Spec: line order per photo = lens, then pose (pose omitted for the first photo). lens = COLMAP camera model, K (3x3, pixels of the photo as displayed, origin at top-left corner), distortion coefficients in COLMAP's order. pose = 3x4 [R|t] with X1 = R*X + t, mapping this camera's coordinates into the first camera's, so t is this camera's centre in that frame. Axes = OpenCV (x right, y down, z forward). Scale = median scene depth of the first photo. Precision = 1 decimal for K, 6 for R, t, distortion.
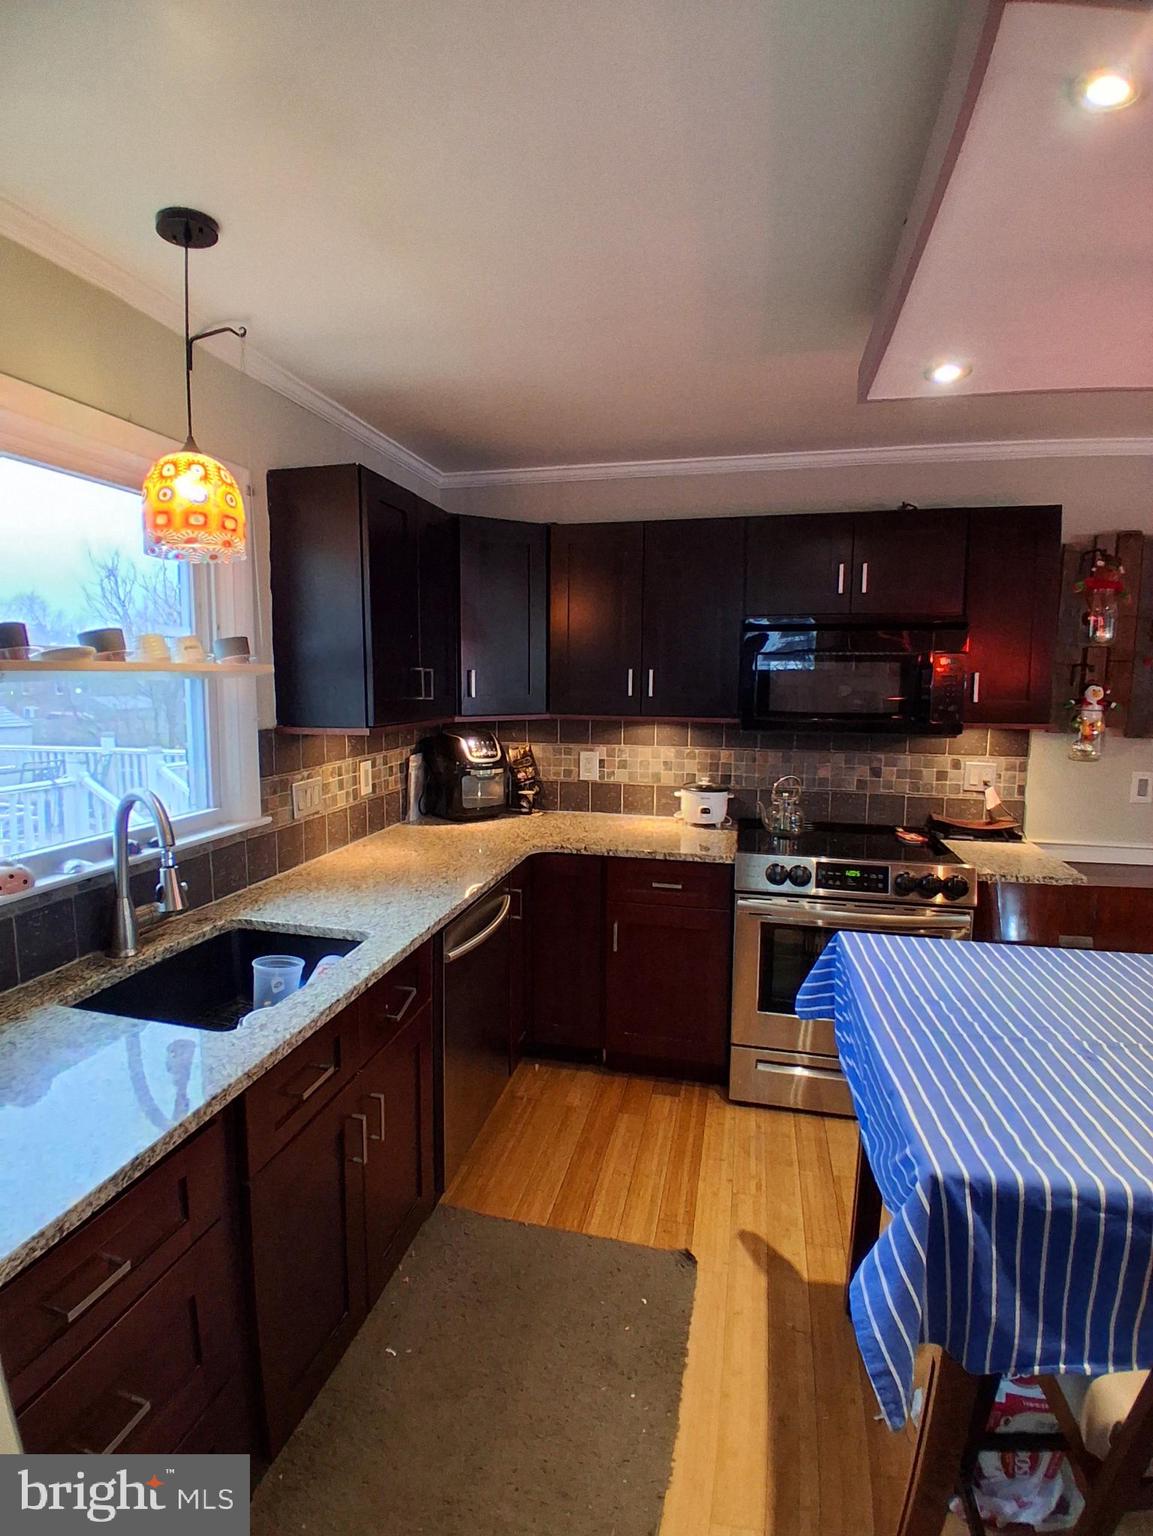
lens RADIAL K [[749.6, 0, 558.9], [0, 749.6, 765.1], [0, 0, 1]] dist [0.002595, -0.040895]
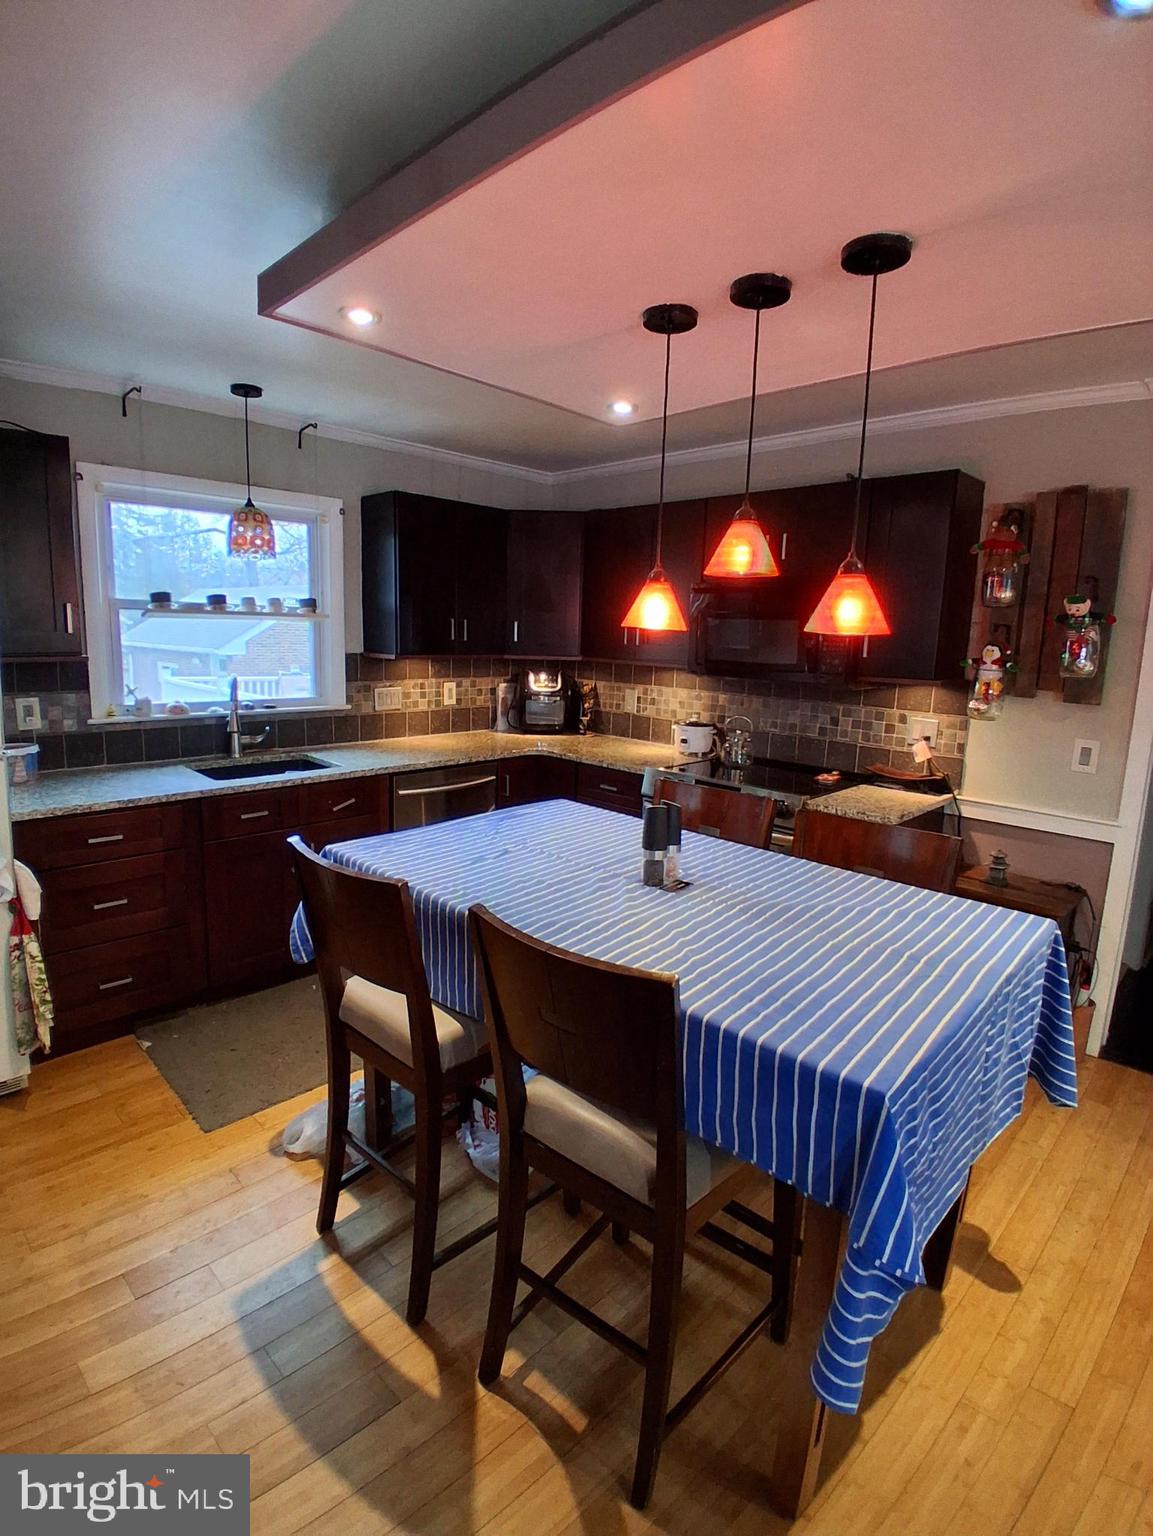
lens RADIAL K [[749.6, 0, 558.9], [0, 749.6, 765.1], [0, 0, 1]] dist [0.002595, -0.040895]
pose [[0.856451, 0.112158, -0.503897, 0.668310], [-0.086008, 0.993472, 0.074943, 0.027096], [0.509013, -0.020846, 0.860506, -0.164731]]
